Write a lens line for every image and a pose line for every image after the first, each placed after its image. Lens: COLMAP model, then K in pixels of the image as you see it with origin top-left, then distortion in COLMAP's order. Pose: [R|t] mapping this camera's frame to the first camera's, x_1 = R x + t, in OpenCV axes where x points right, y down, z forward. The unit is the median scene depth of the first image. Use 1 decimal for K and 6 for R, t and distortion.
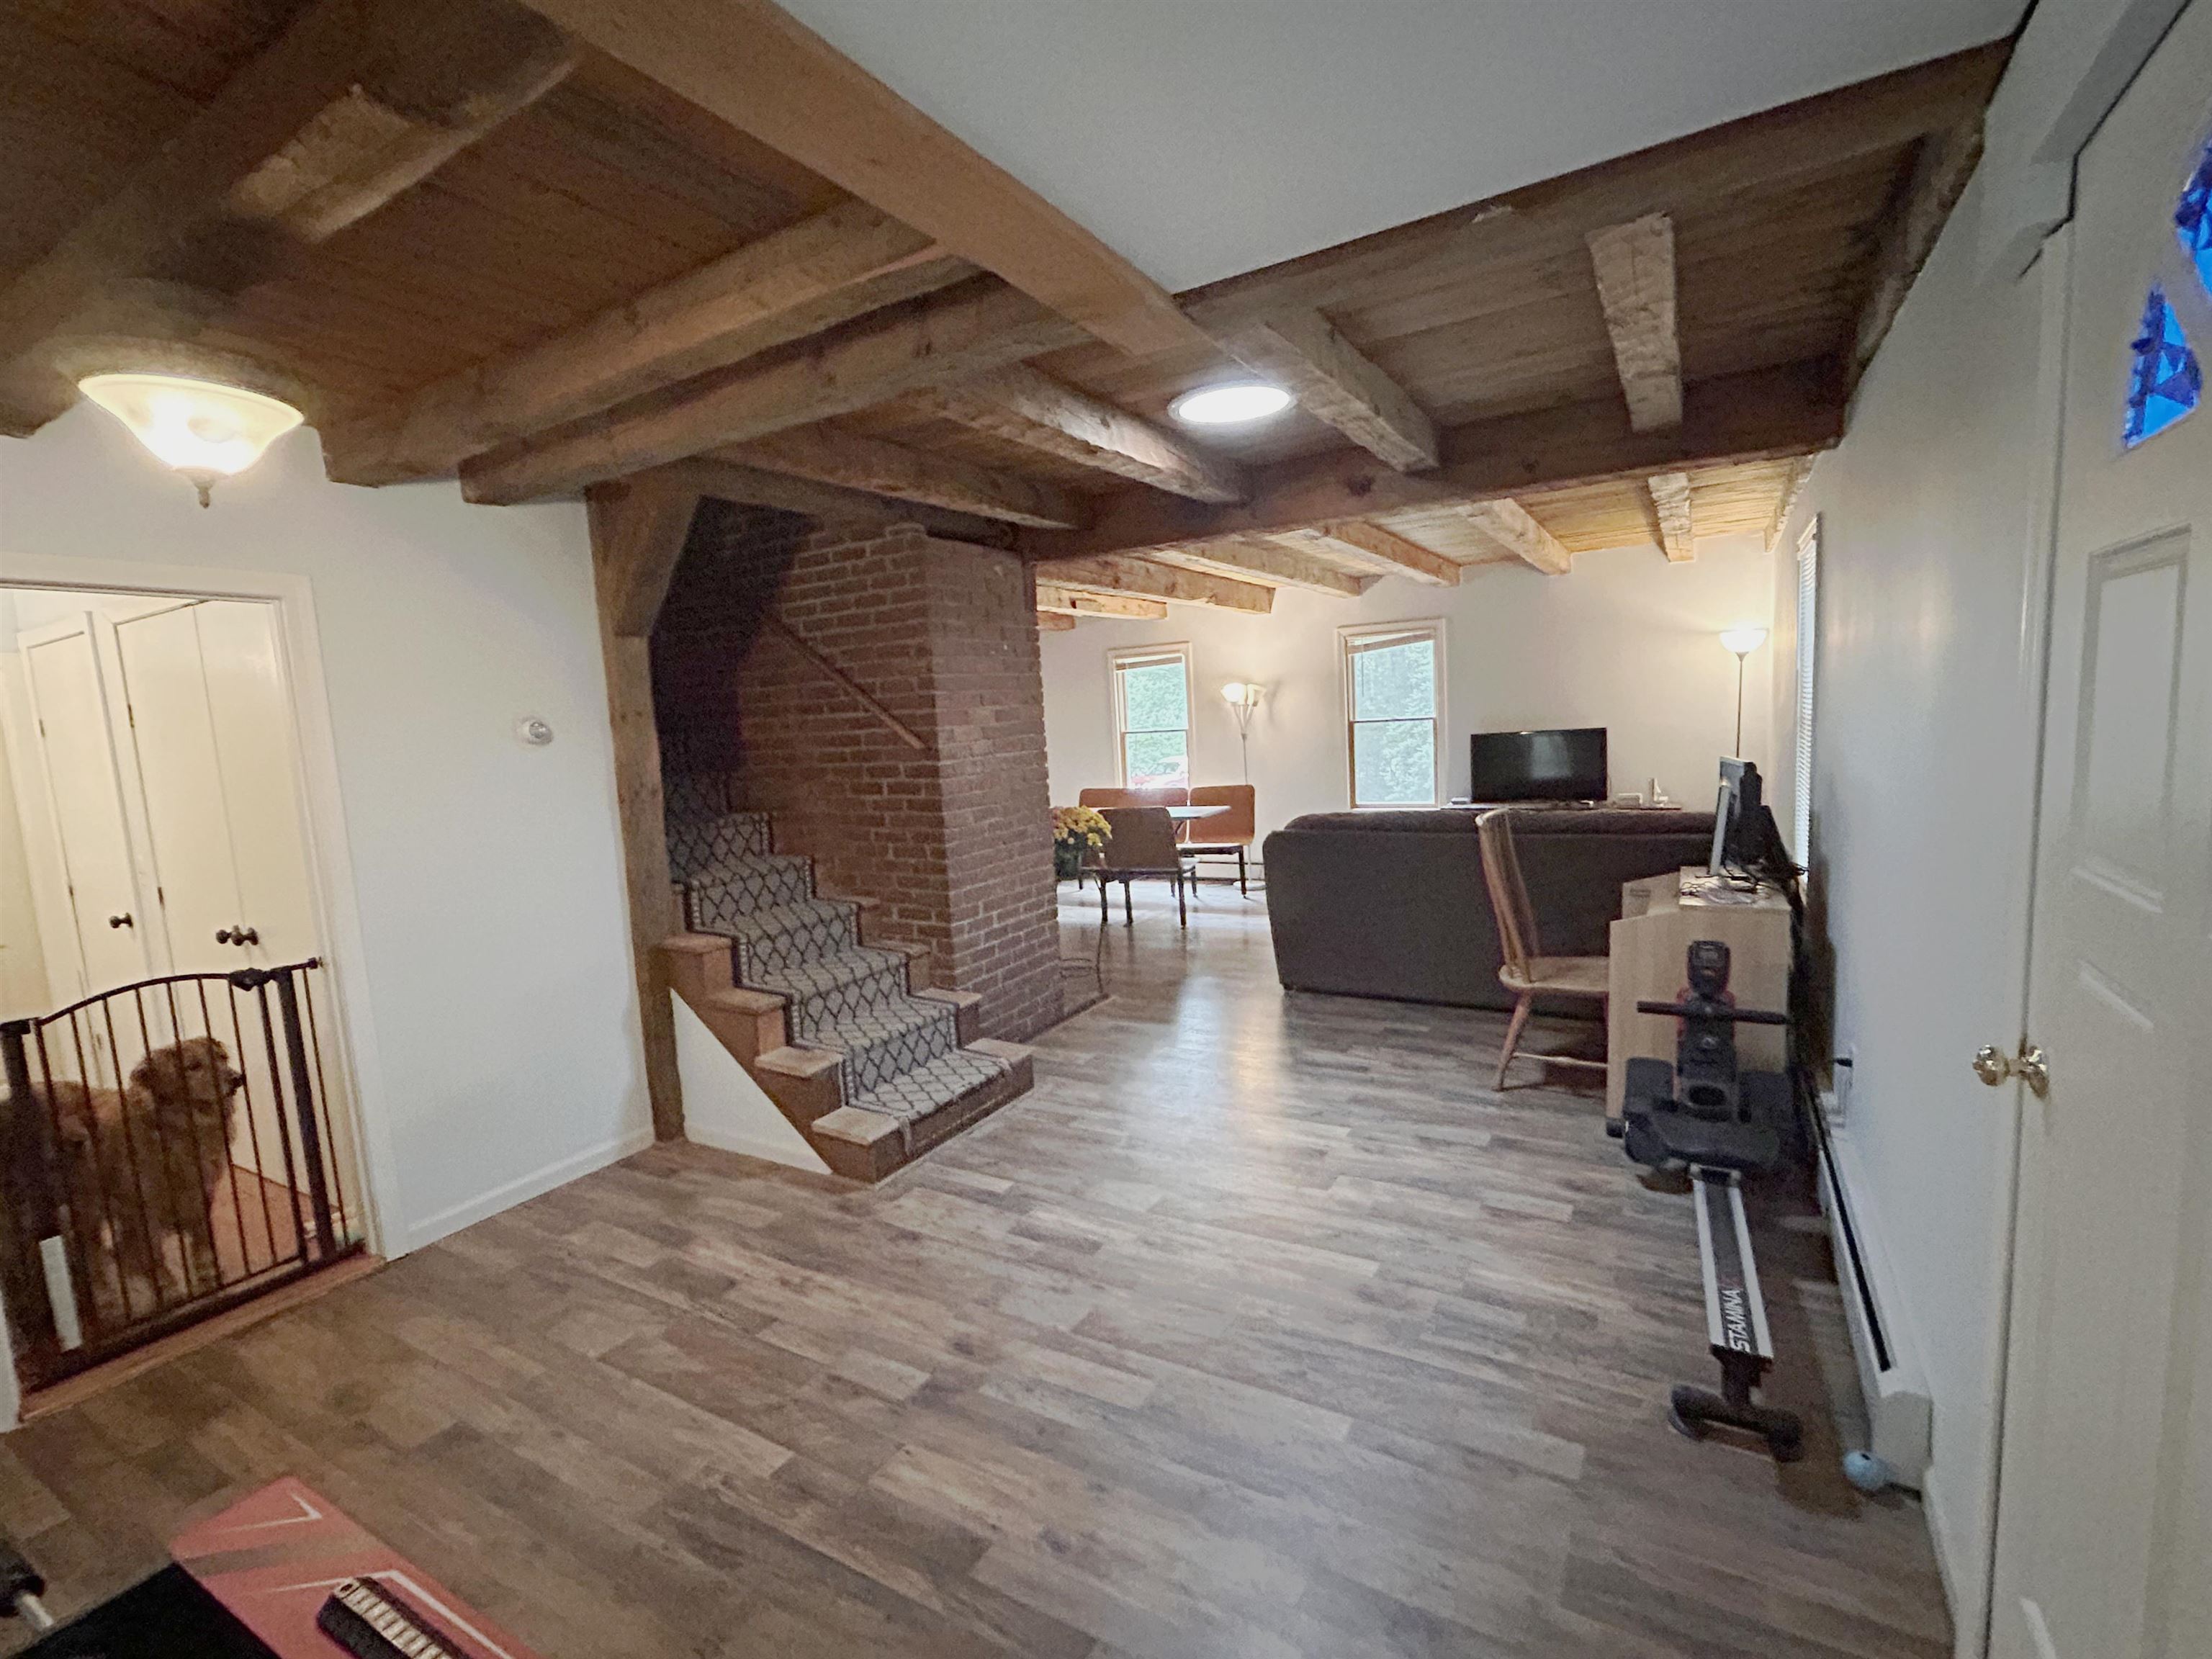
lens RADIAL K [[1010.7, 0, 1090.7], [0, 1010.7, 825.6], [0, 0, 1]] dist [0.000033, -0.000894]
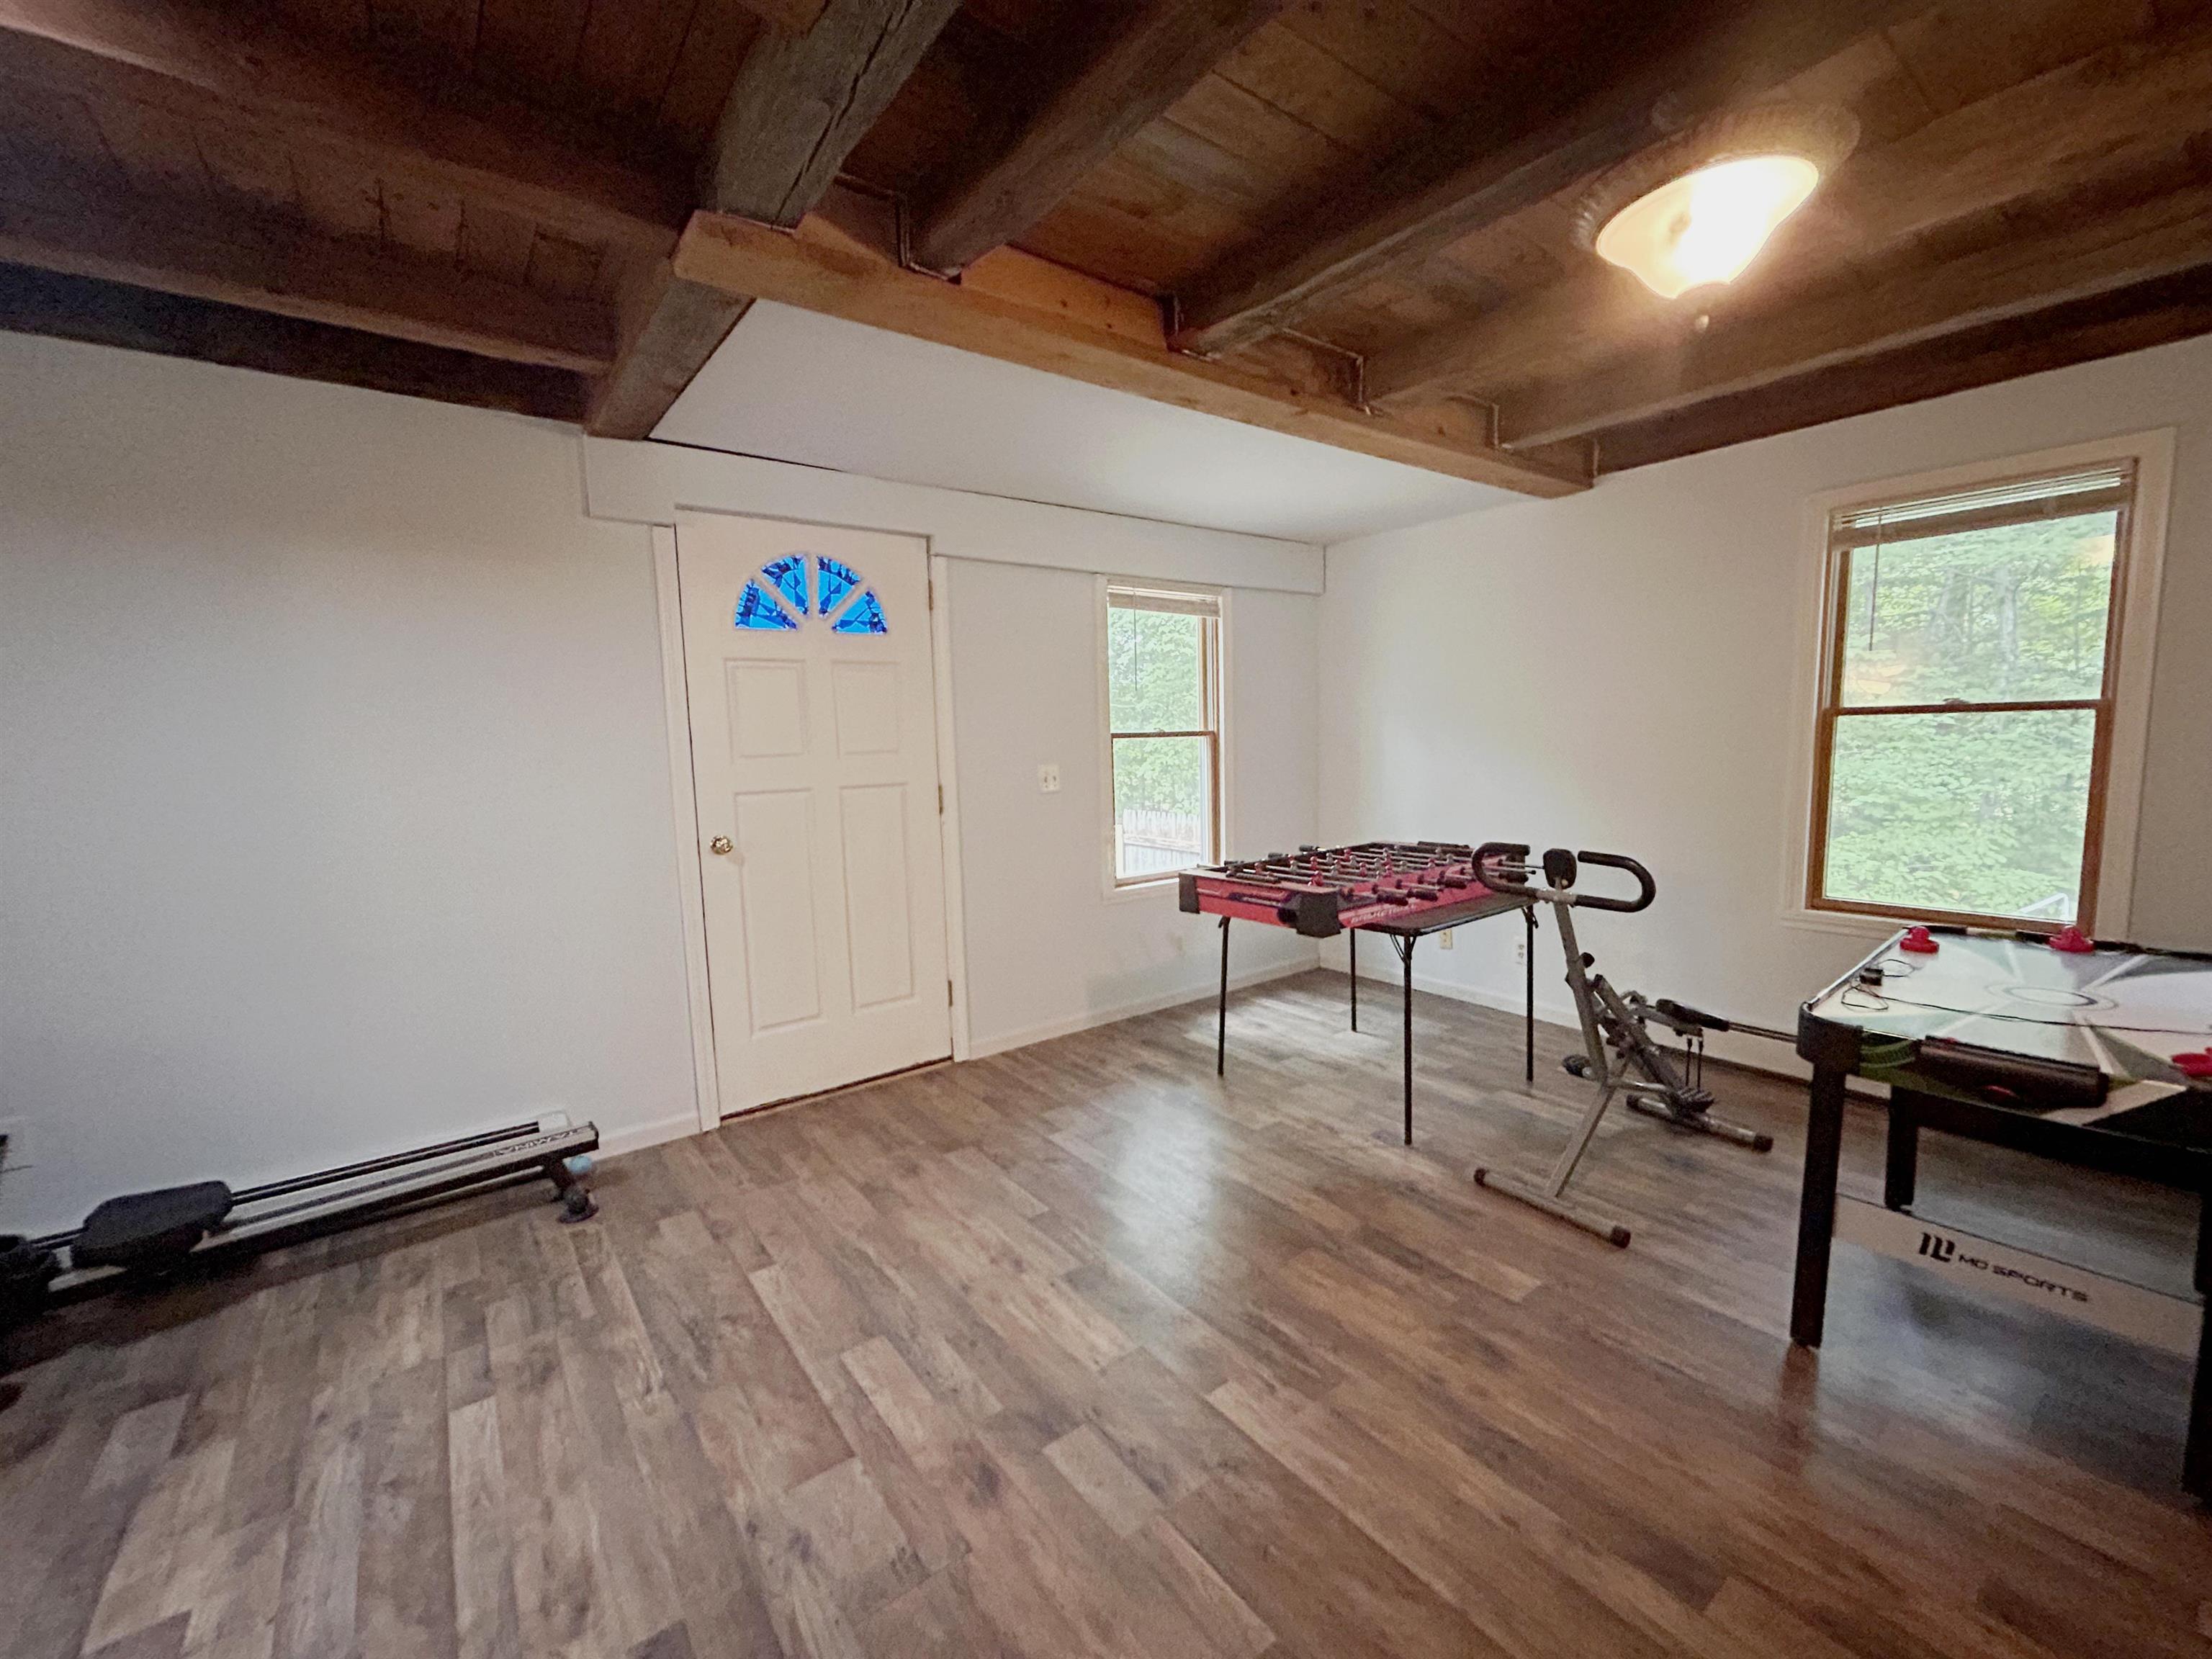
lens RADIAL K [[902.9, 0, 1099.1], [0, 902.9, 832.4], [0, 0, 1]] dist [-0.003309, 0.002477]
pose [[-0.924109, 0.039164, 0.380117, -0.278202], [0.116567, 0.976214, 0.182805, -0.035454], [-0.363916, 0.213241, -0.906694, 0.864407]]
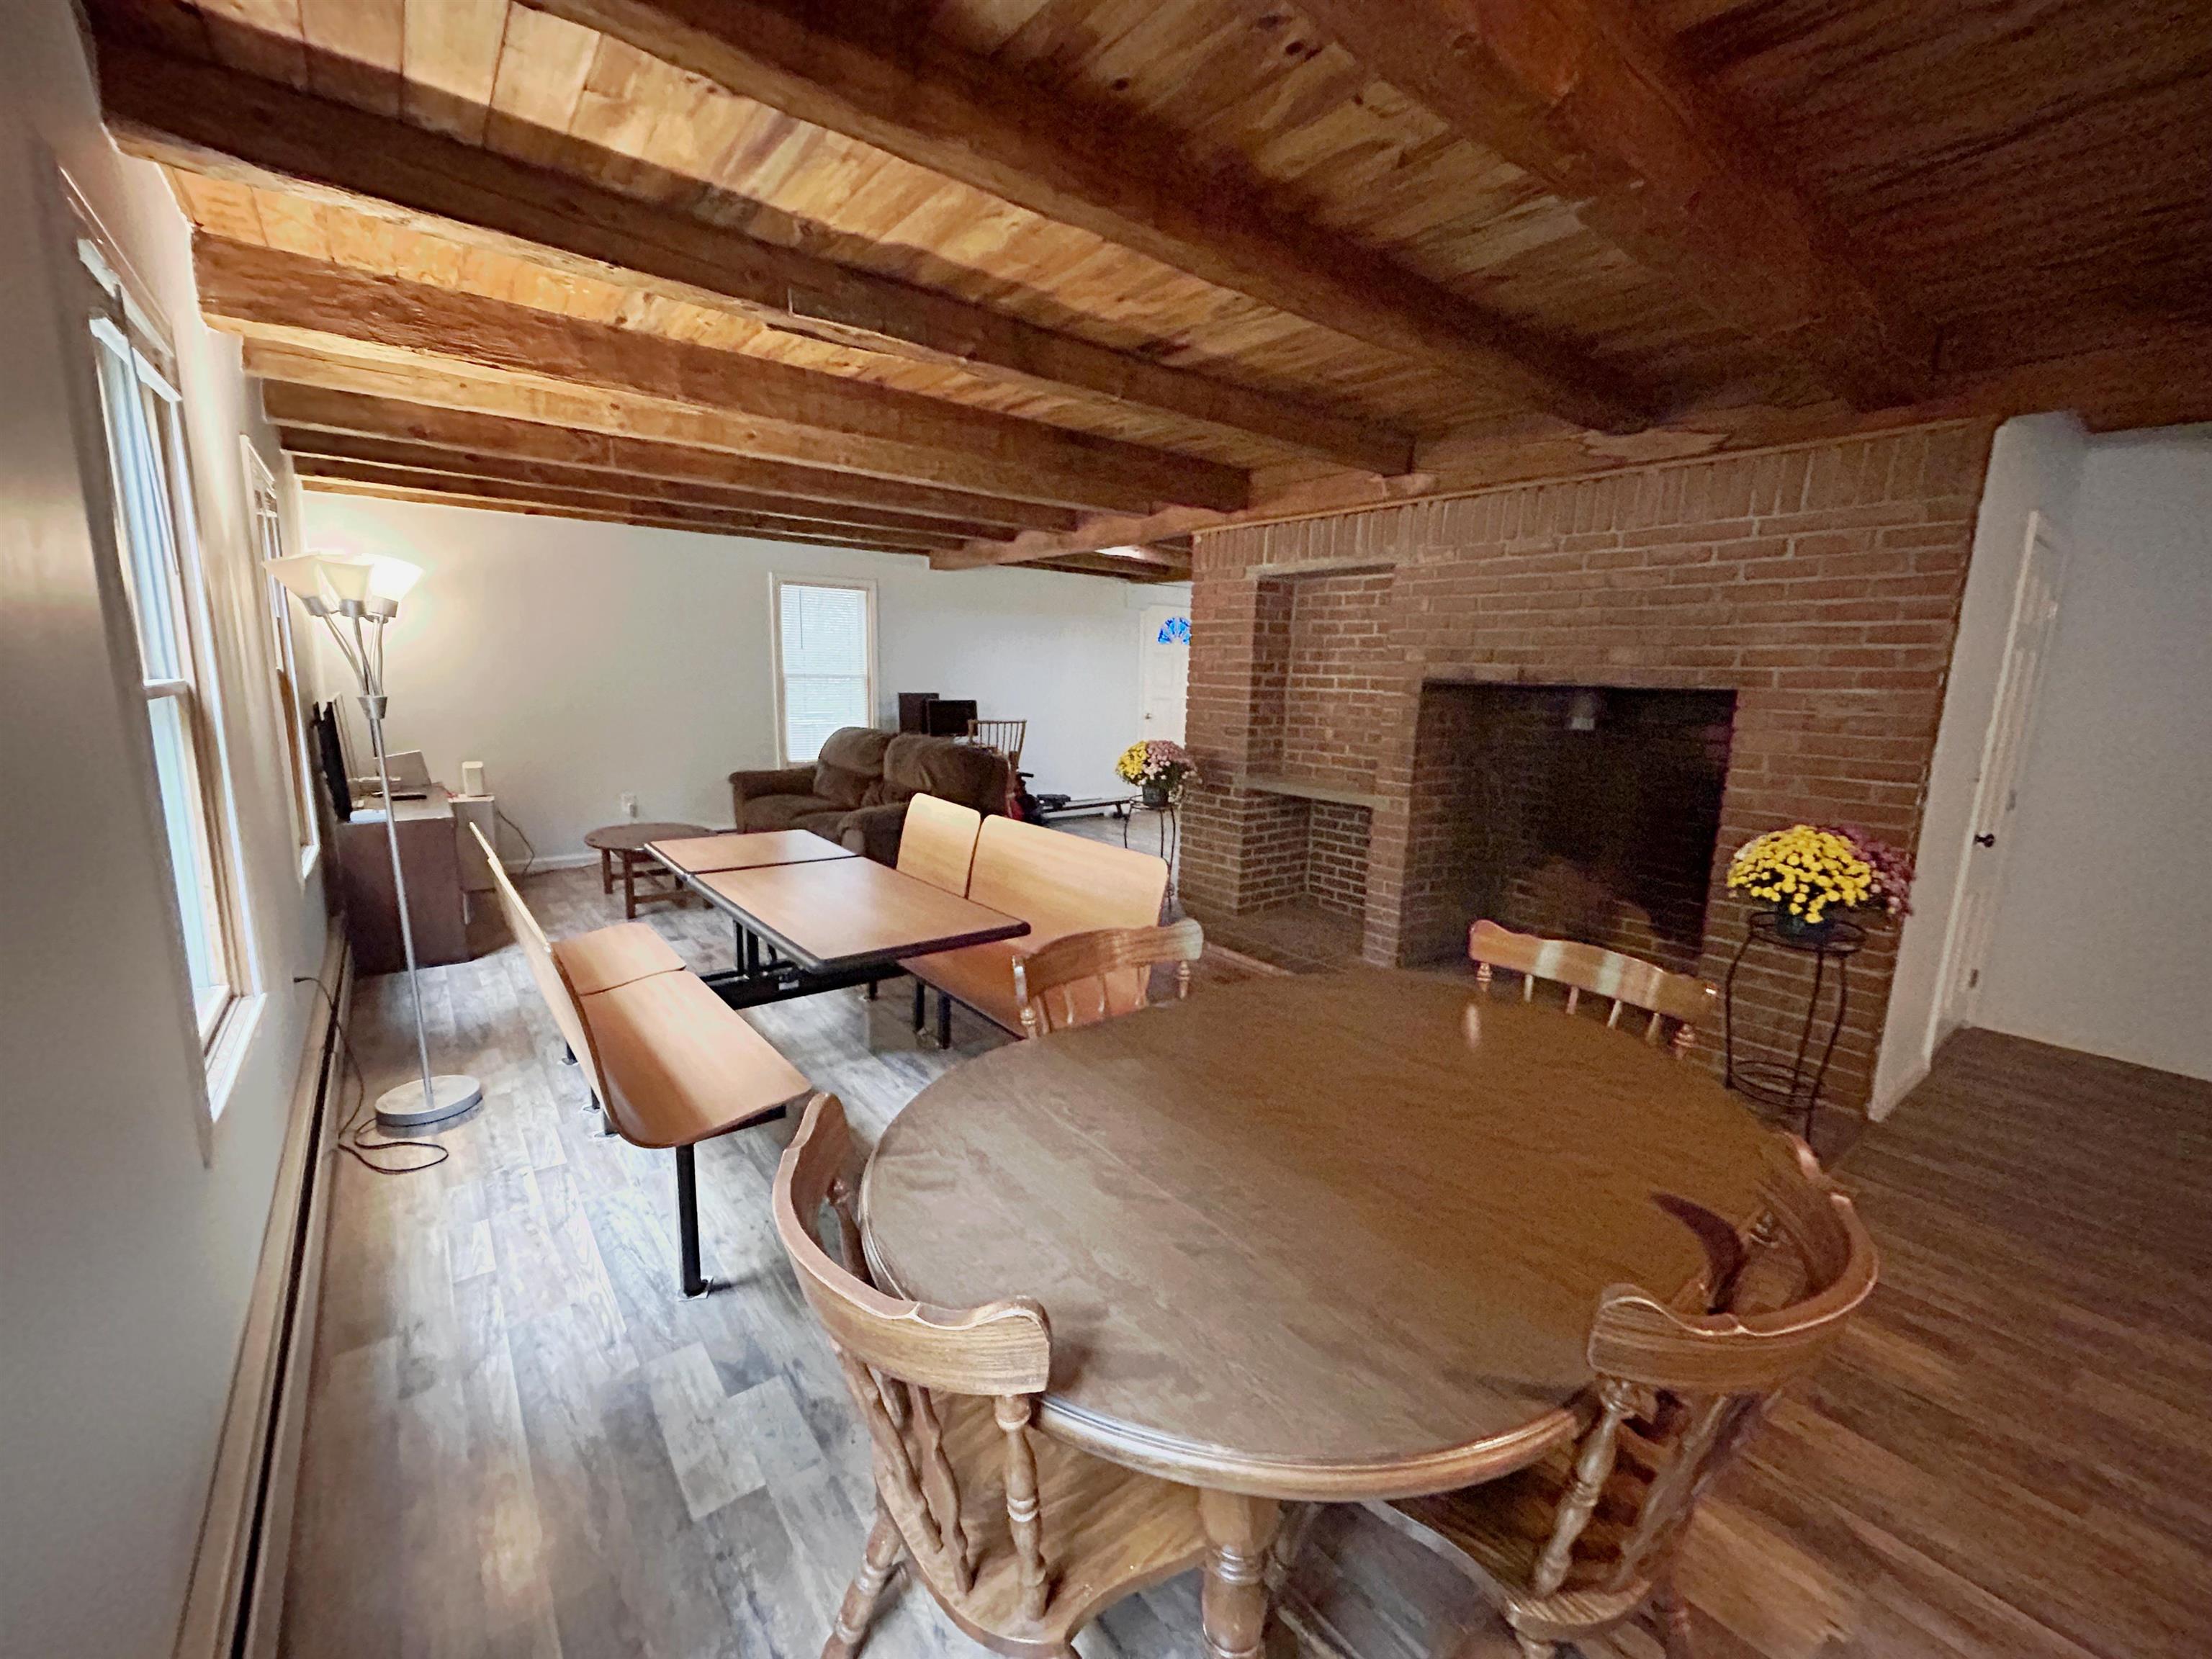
lens RADIAL K [[902.9, 0, 1095.4], [0, 902.9, 835.2], [0, 0, 1]] dist [-0.003309, 0.002477]
pose [[-0.932438, -0.030514, 0.360040, -0.392147], [0.067301, 0.964325, 0.256025, -0.217780], [-0.355007, 0.262958, -0.897119, 2.406884]]
